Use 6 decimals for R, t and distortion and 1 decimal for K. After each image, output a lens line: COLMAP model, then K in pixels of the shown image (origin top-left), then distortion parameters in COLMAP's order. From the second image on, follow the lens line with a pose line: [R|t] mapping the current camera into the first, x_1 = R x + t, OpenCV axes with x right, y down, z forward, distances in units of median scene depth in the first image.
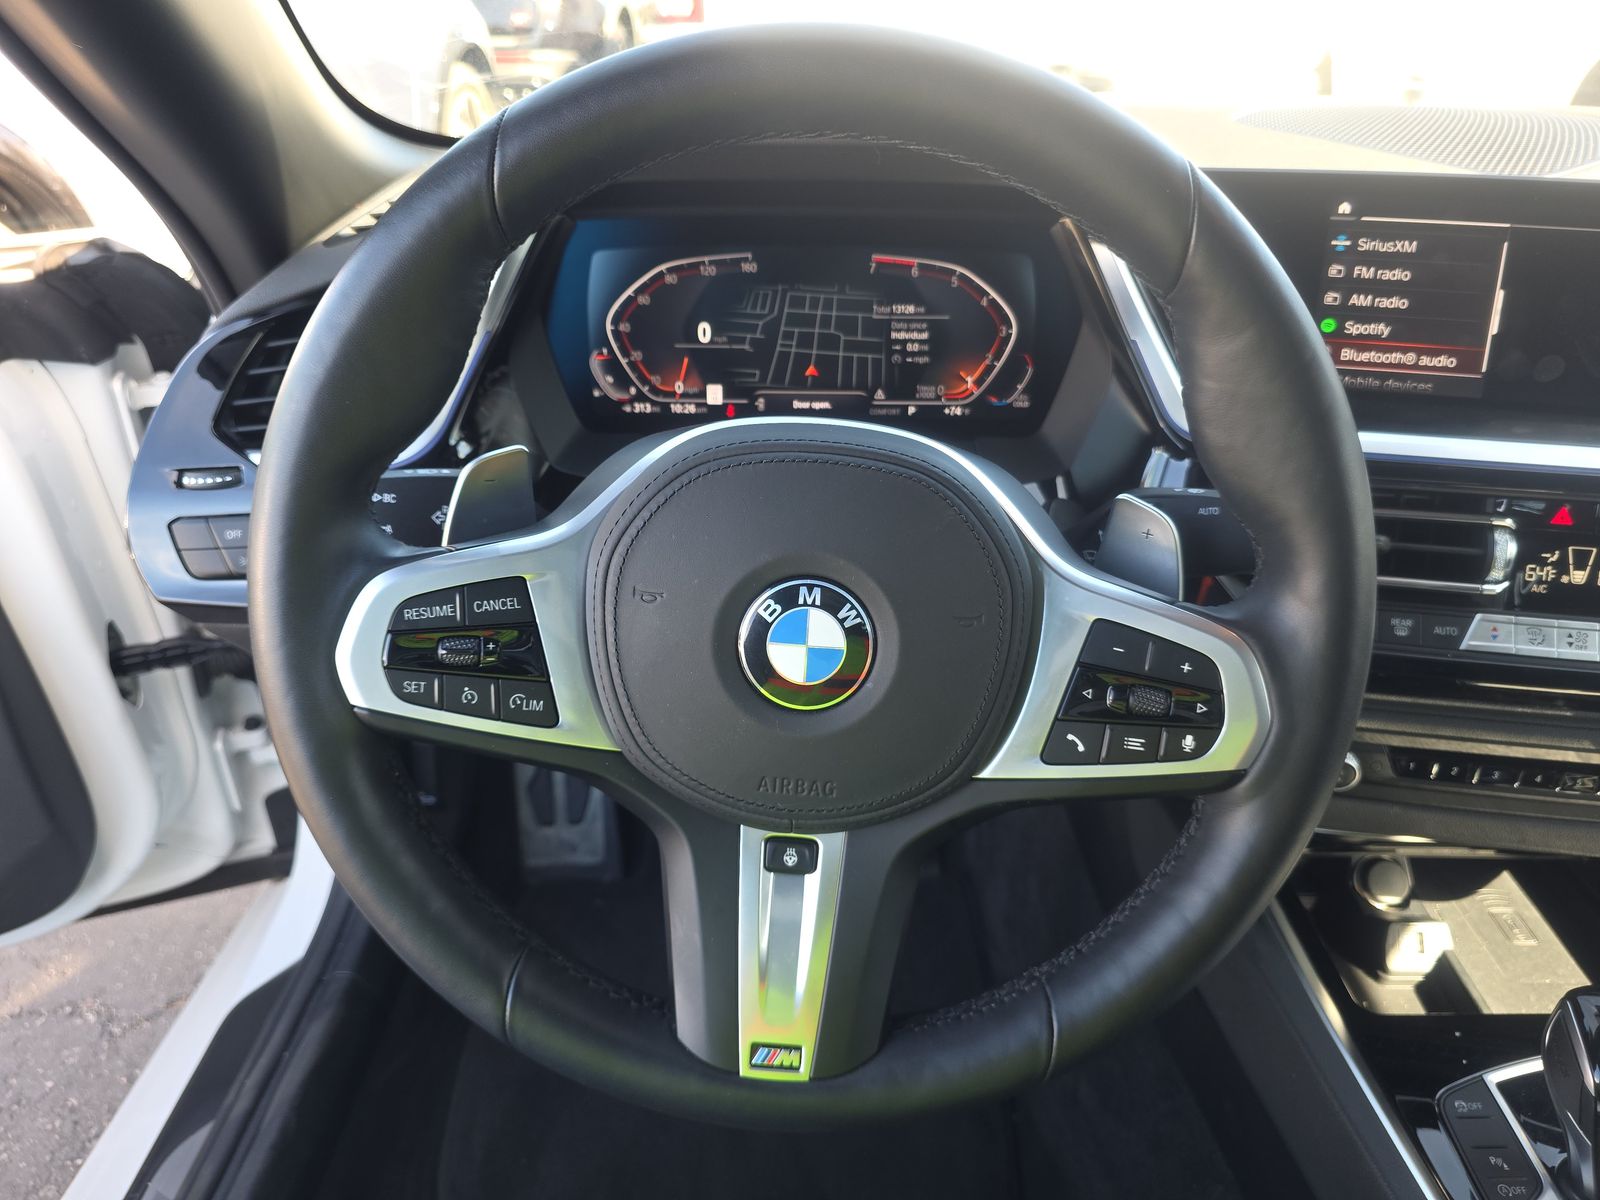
lens RADIAL K [[1089.7, 0, 804.0], [0, 1089.7, 597.9], [0, 0, 1]] dist [0.050519, -0.054708]
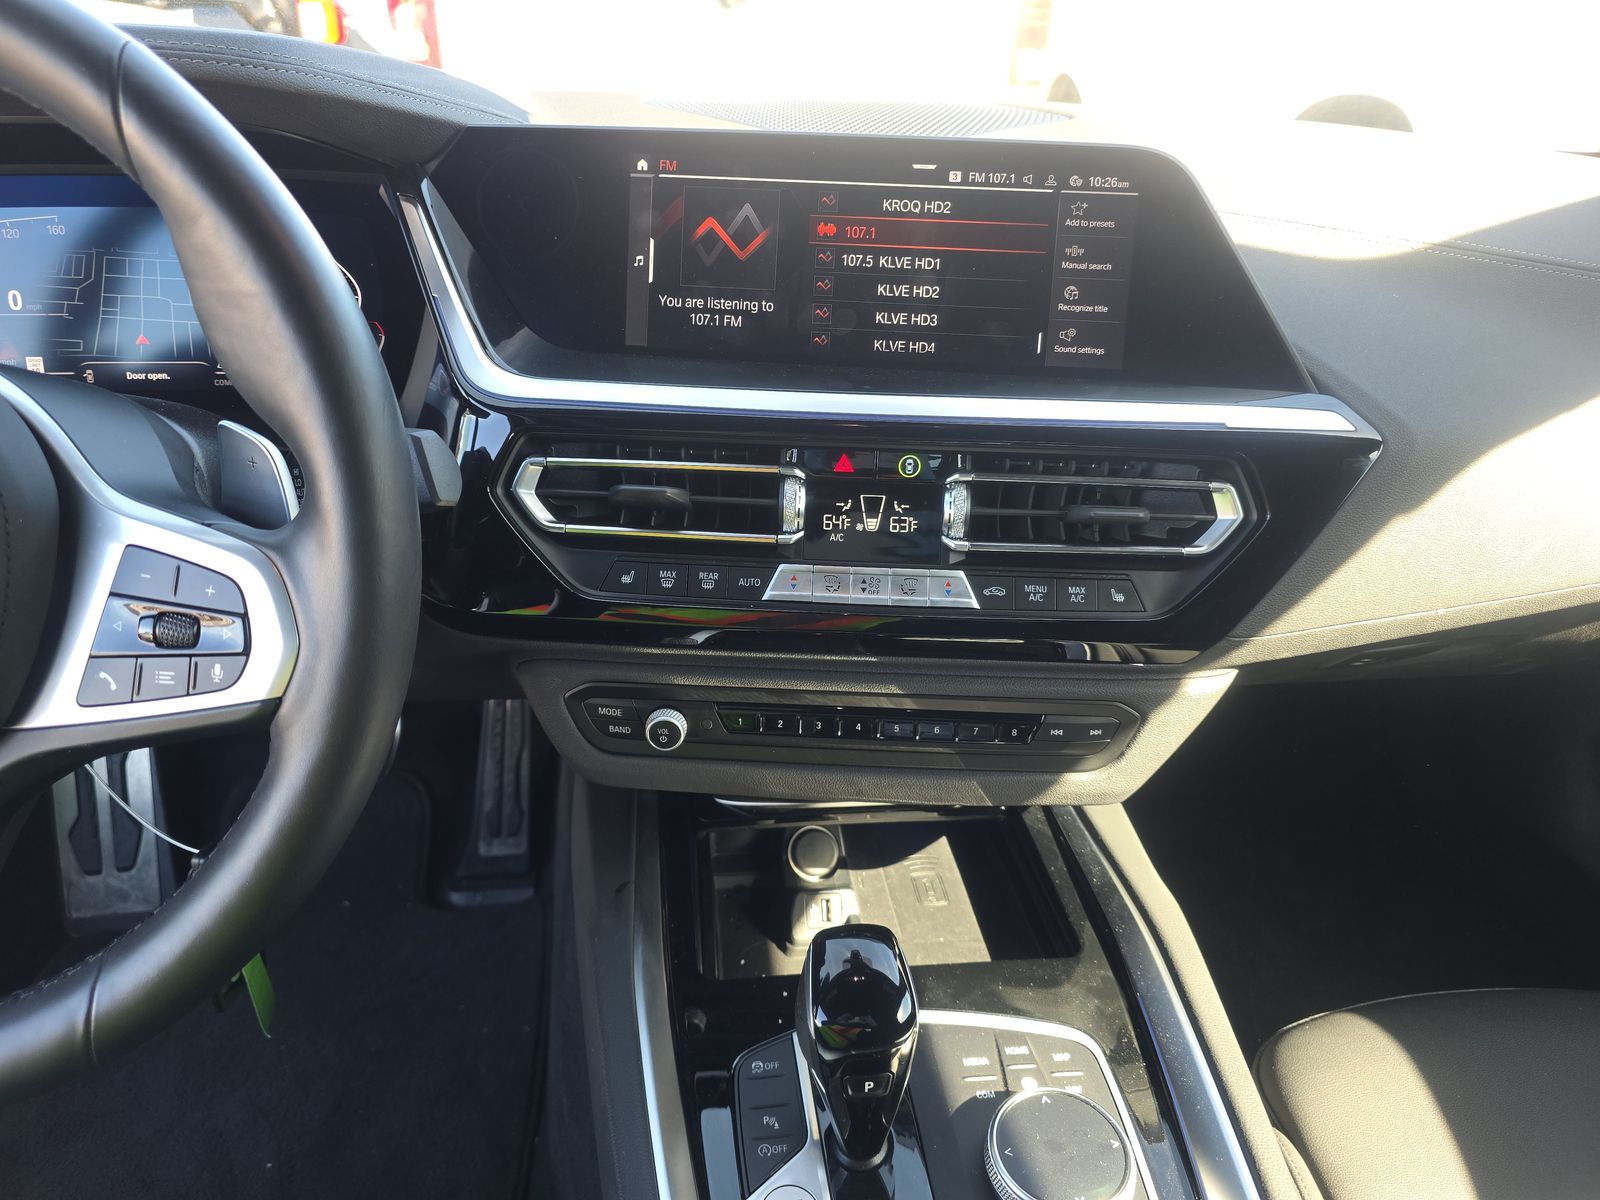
lens RADIAL K [[1089.7, 0, 801.4], [0, 1089.7, 608.1], [0, 0, 1]] dist [0.050519, -0.054708]
pose [[0.993130, -0.037187, 0.110948, 0.521274], [0.042016, 0.998254, -0.041507, 0.096616], [-0.109211, 0.045883, 0.992959, 0.013403]]
